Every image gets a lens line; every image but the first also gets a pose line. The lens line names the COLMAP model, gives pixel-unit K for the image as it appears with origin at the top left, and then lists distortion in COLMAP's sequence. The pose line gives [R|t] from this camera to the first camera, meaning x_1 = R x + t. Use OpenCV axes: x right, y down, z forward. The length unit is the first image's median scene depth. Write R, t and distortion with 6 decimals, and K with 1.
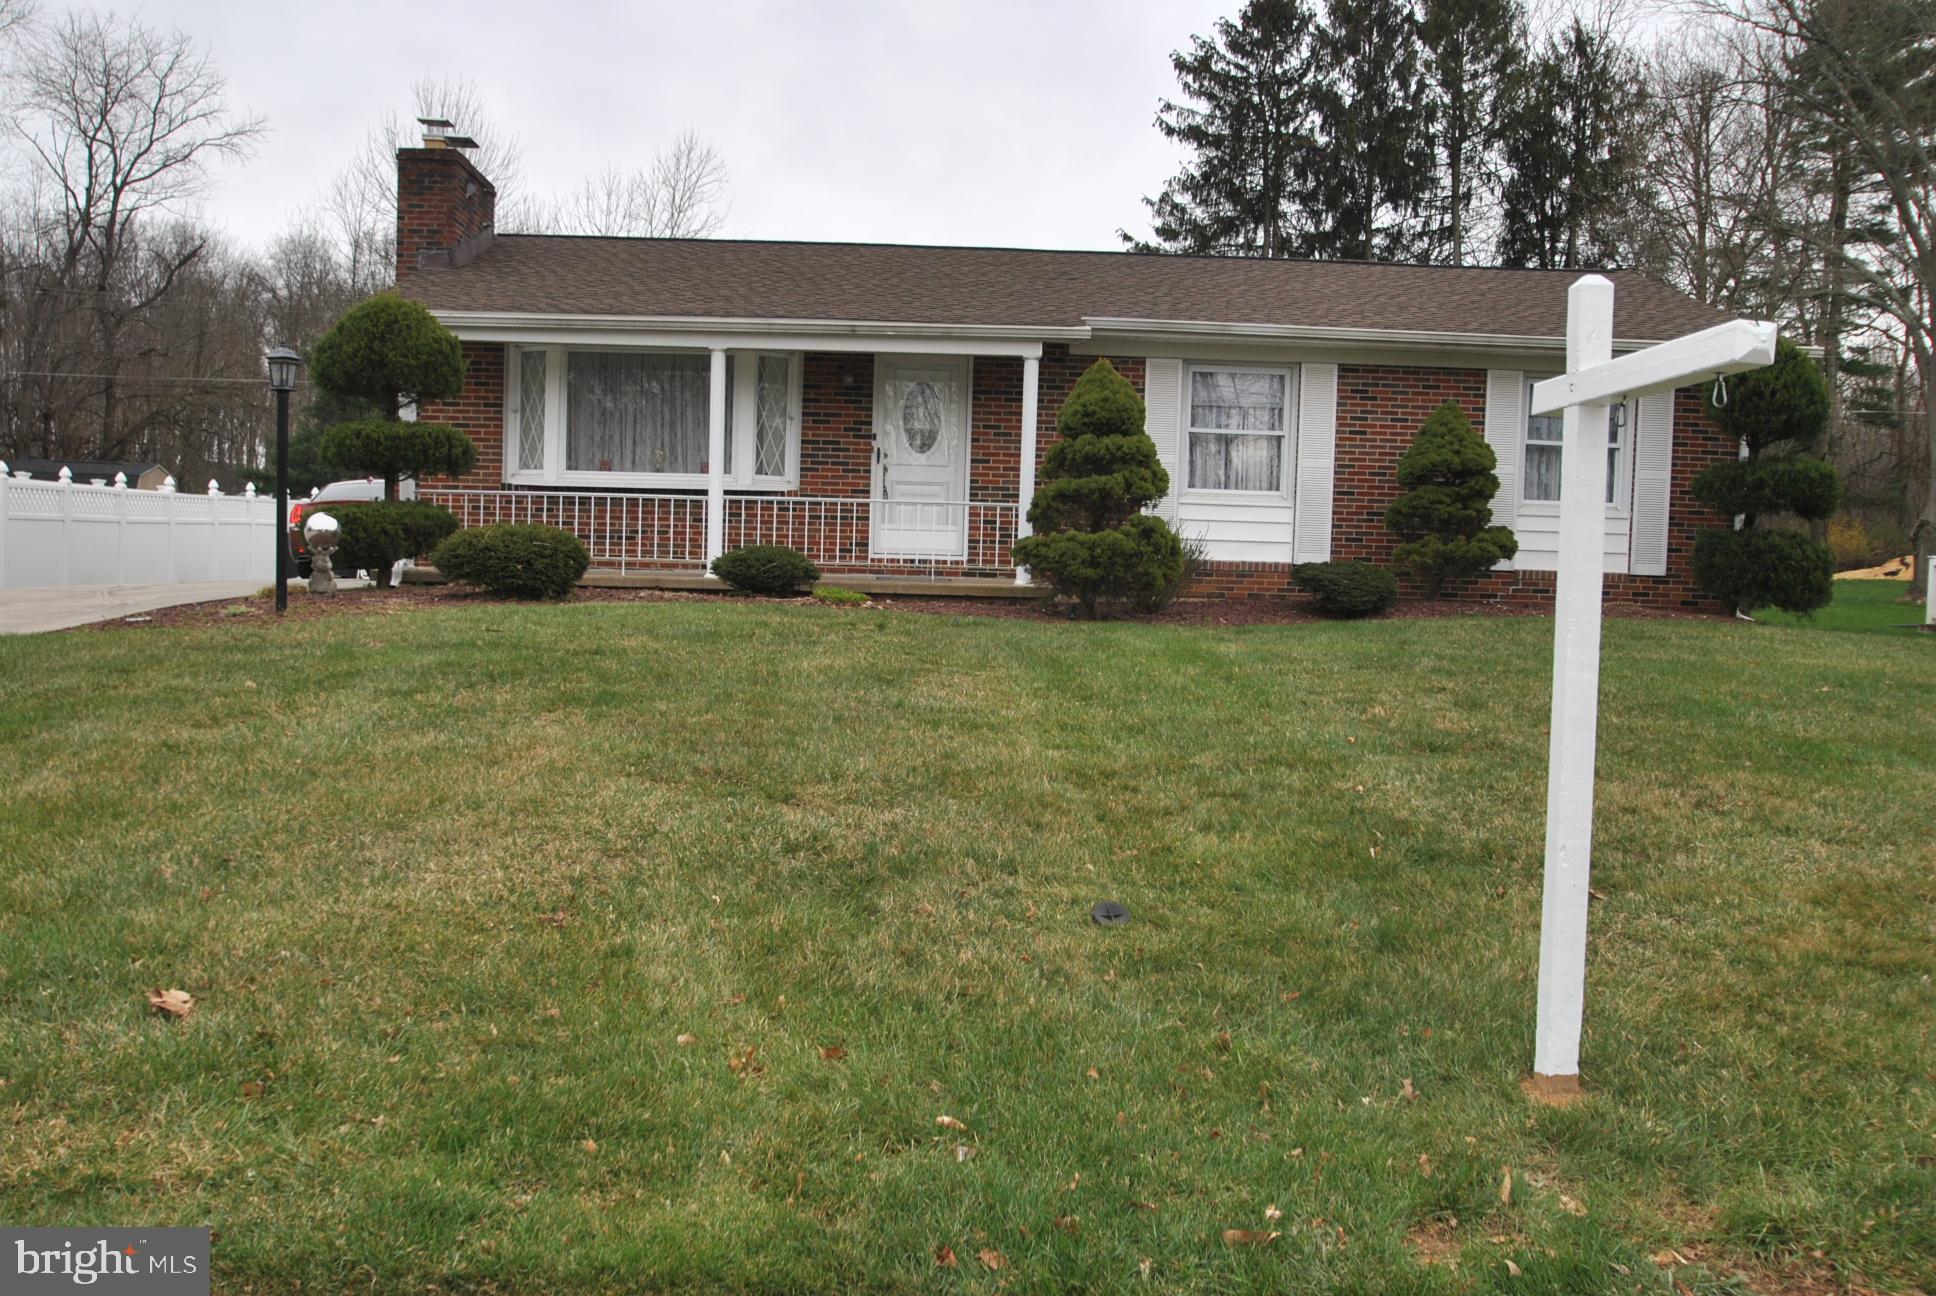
lens RADIAL K [[1822.9, 0, 968.0], [0, 1822.9, 648.0], [0, 0, 1]] dist [-0.057077, 0.014869]
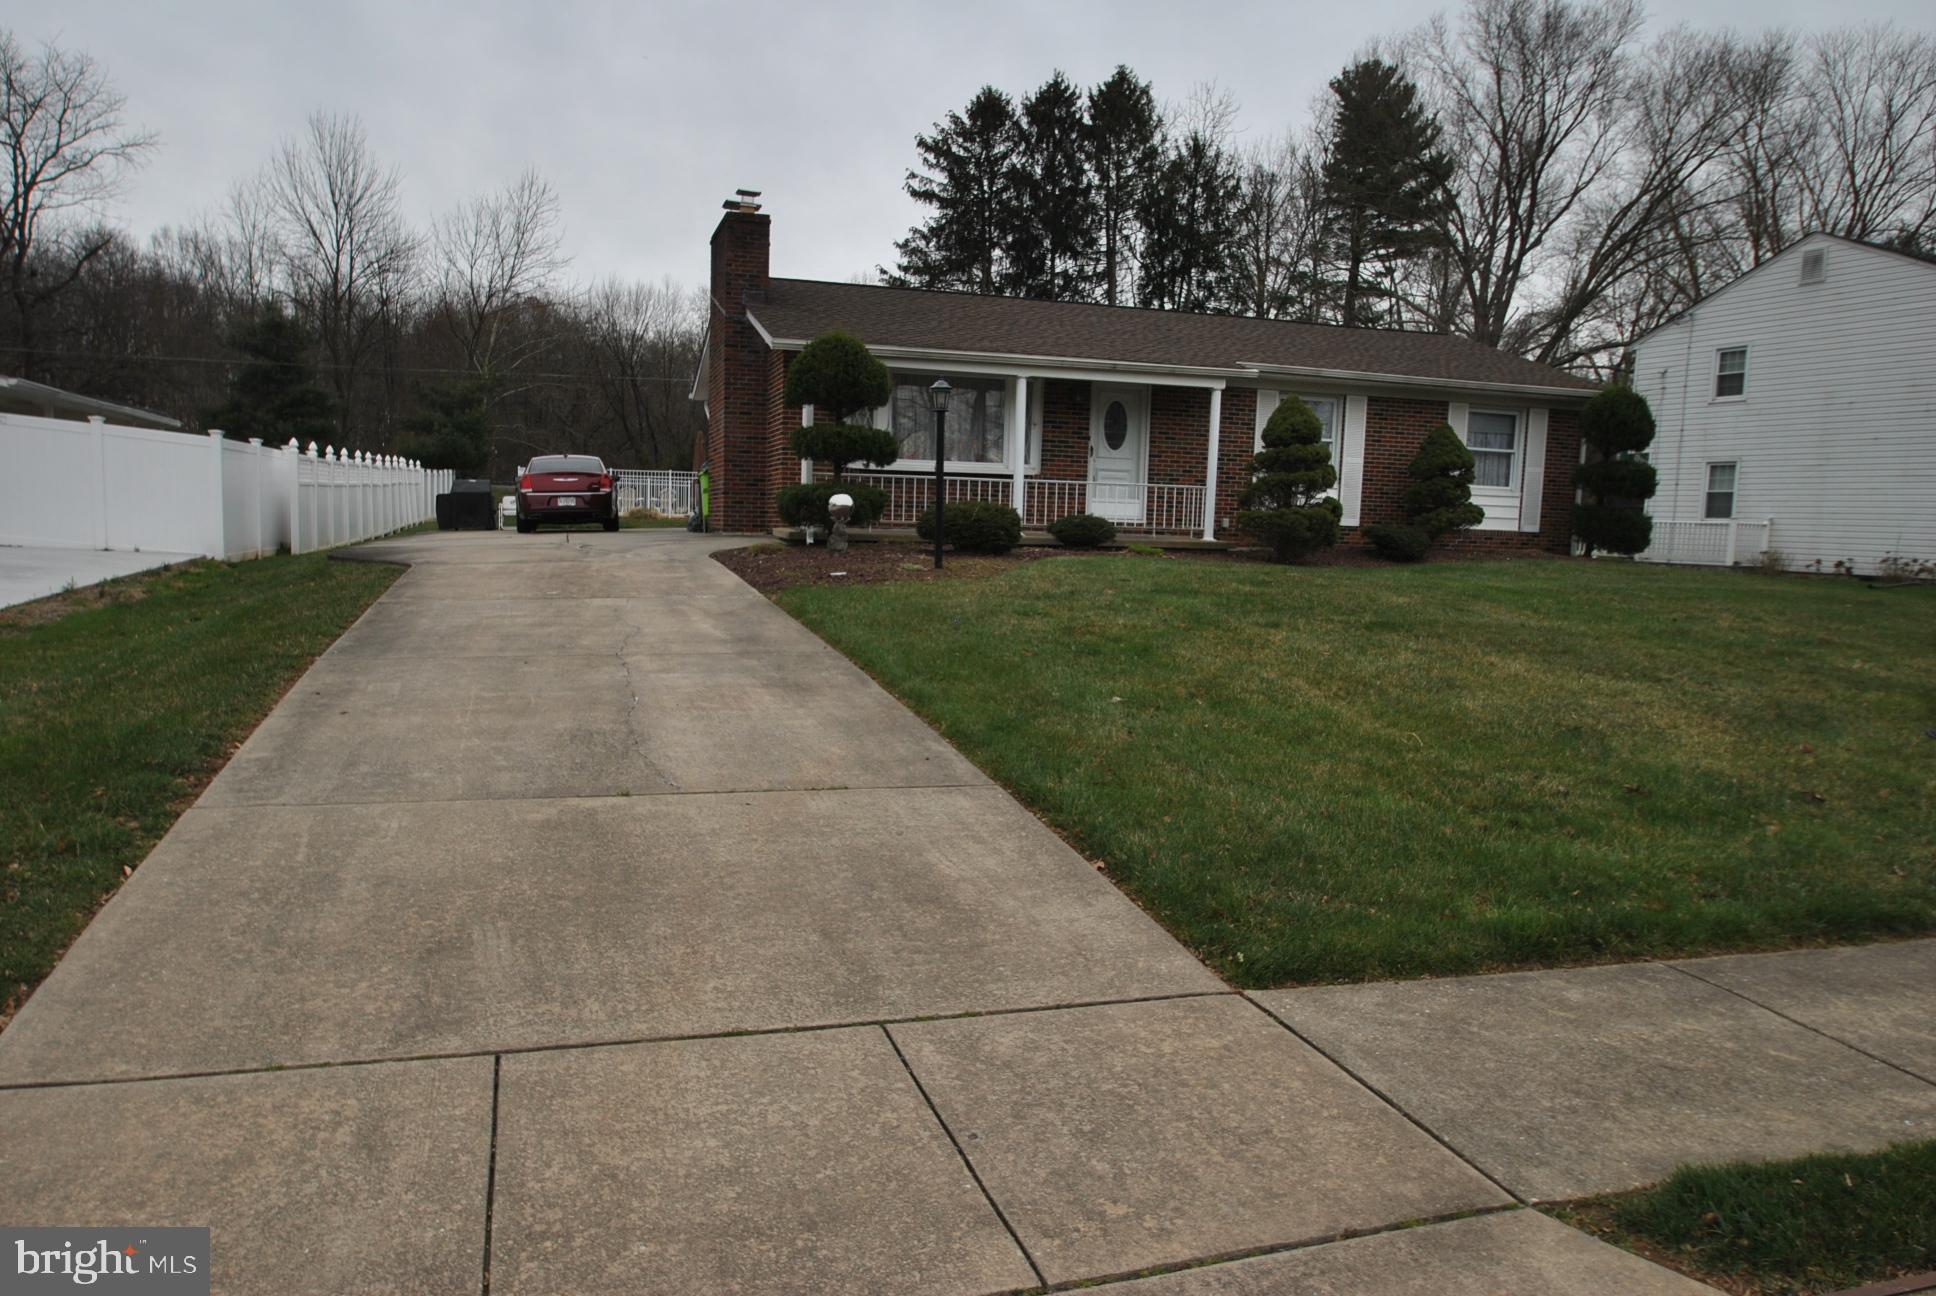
lens RADIAL K [[1364.0, 0, 968.0], [0, 1364.0, 648.0], [0, 0, 1]] dist [-0.030217, 0.000129]
pose [[0.964249, -0.023777, 0.263927, -0.129170], [0.008682, 0.998267, 0.058212, -0.003616], [-0.264854, -0.053839, 0.962784, -0.011425]]
